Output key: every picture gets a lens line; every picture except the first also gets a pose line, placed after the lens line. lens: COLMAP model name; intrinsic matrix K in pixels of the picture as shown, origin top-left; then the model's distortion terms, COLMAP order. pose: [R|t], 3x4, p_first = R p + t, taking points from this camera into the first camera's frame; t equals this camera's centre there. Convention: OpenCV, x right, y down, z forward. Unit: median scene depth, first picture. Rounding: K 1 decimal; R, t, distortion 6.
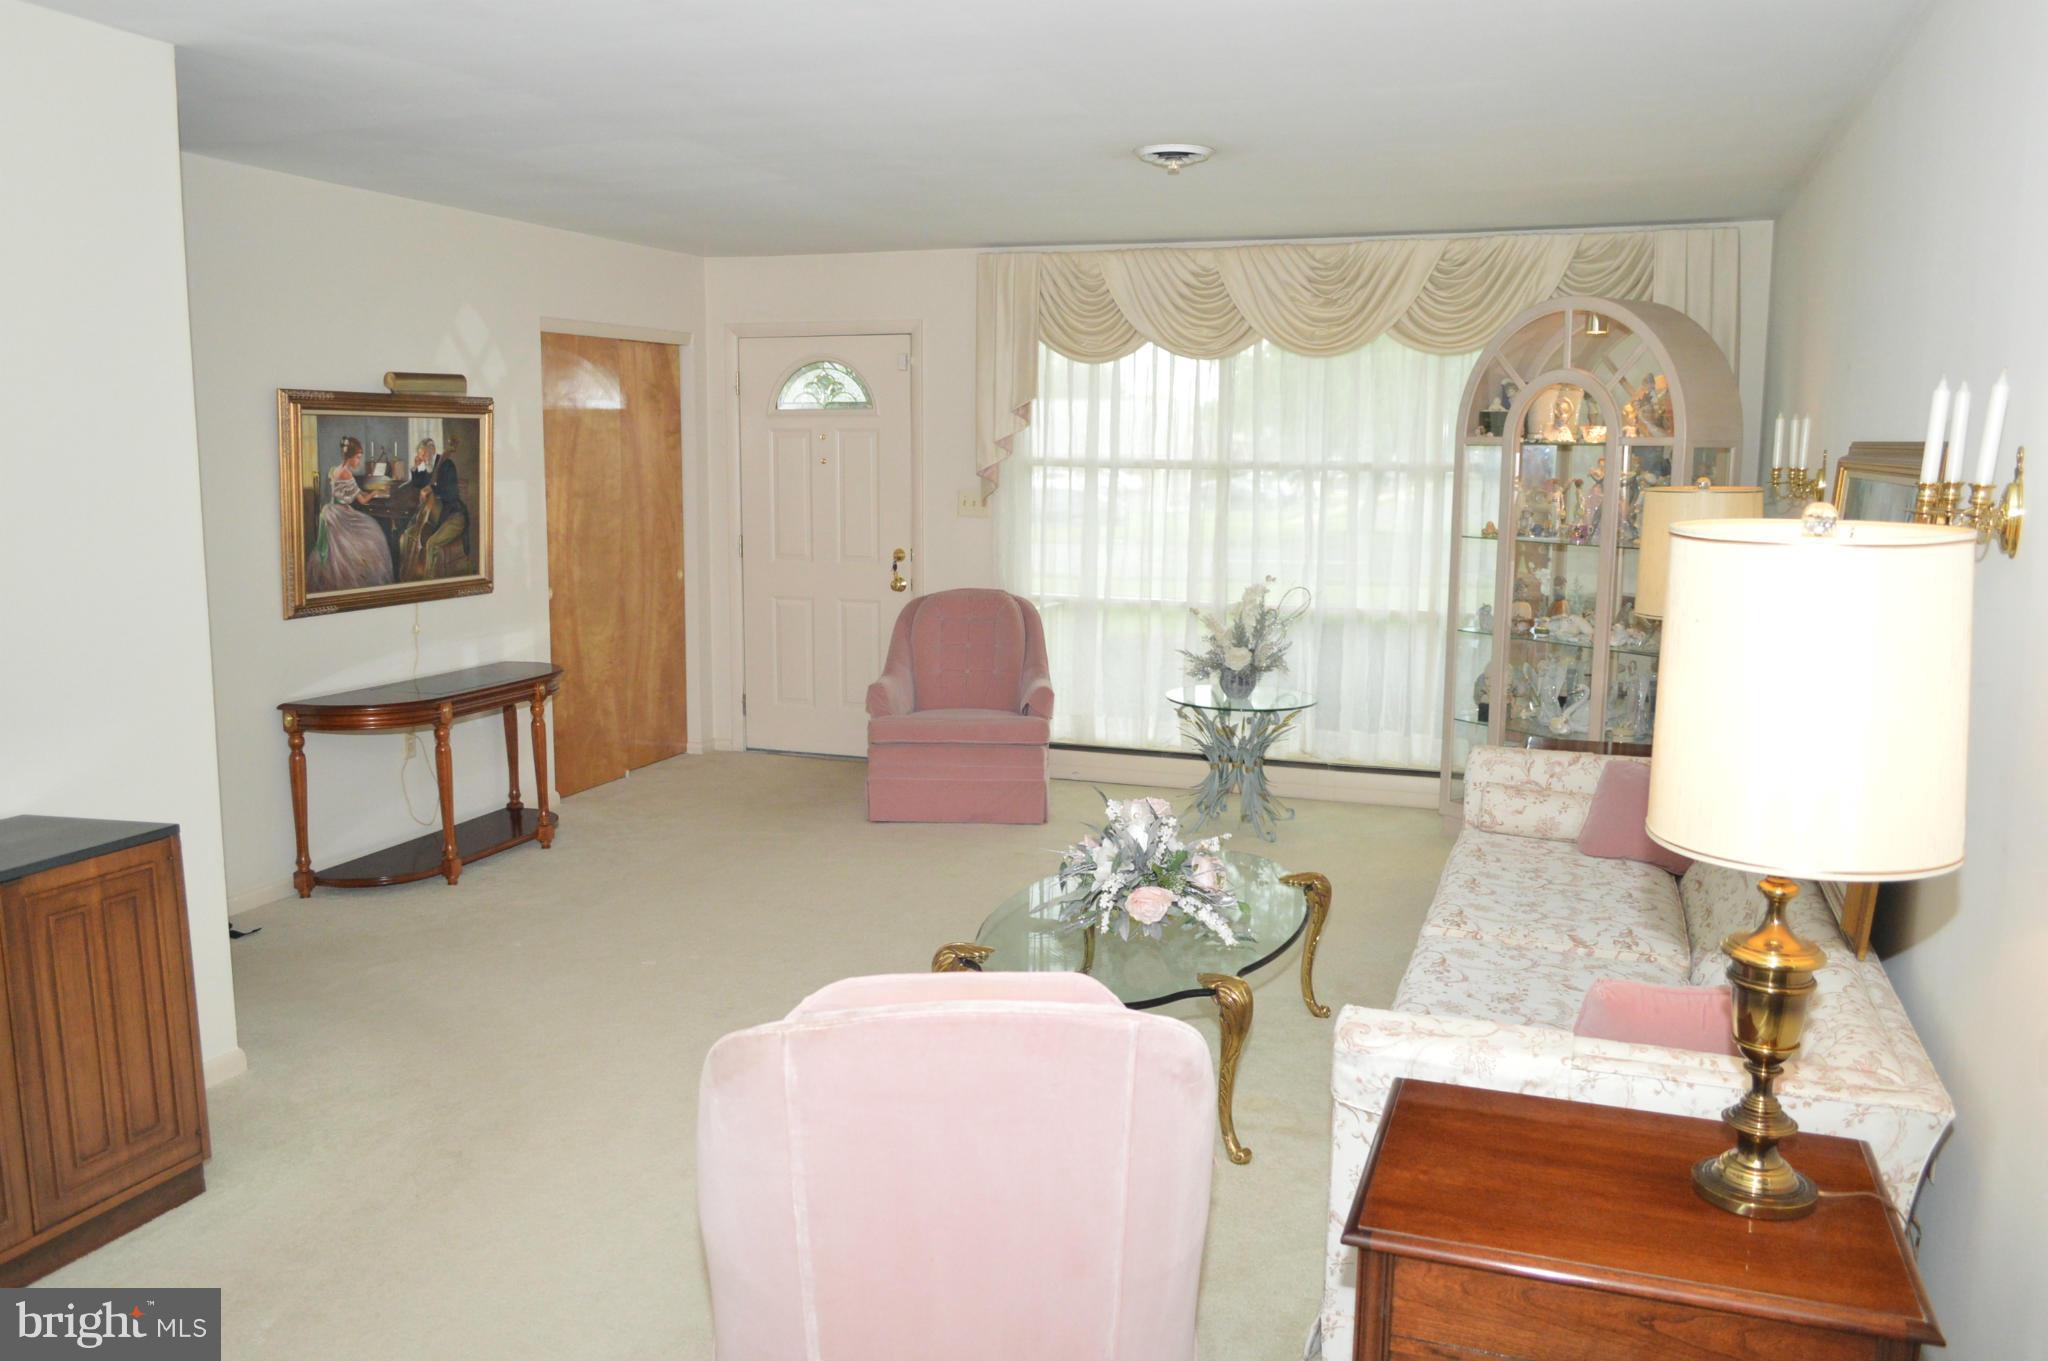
lens RADIAL K [[1613.3, 0, 1026.0], [0, 1613.3, 674.7], [0, 0, 1]] dist [-0.005016, -0.006101]
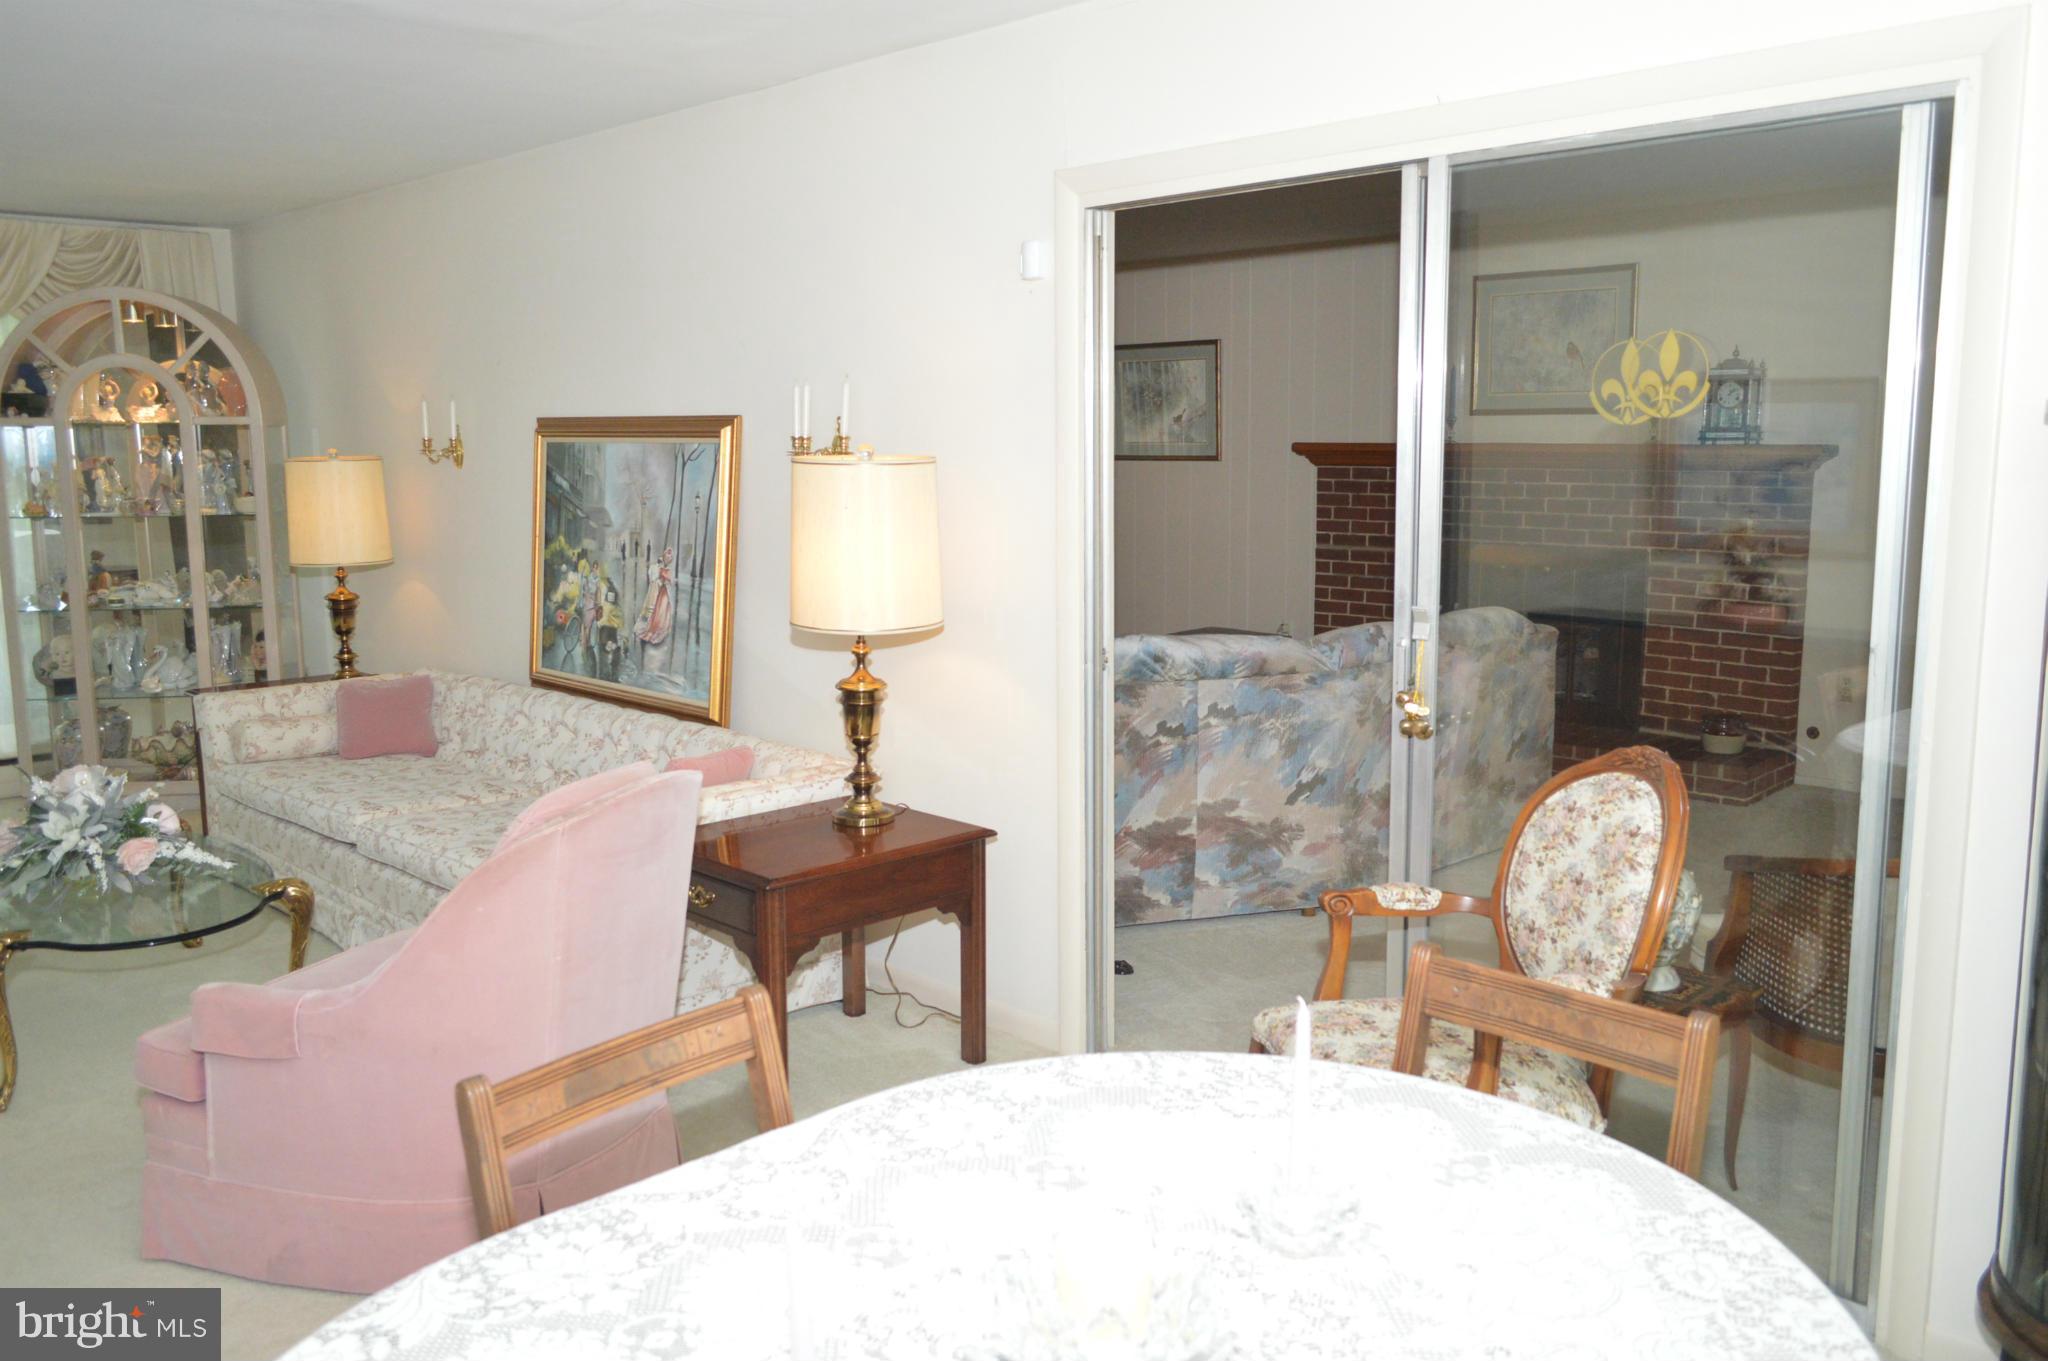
lens RADIAL K [[1613.3, 0, 1026.0], [0, 1613.3, 674.7], [0, 0, 1]] dist [-0.005016, -0.006101]
pose [[0.451597, -0.148638, 0.879754, -0.463875], [0.139471, 0.985665, 0.094938, 0.004436], [-0.881253, 0.079827, 0.465854, -0.018420]]
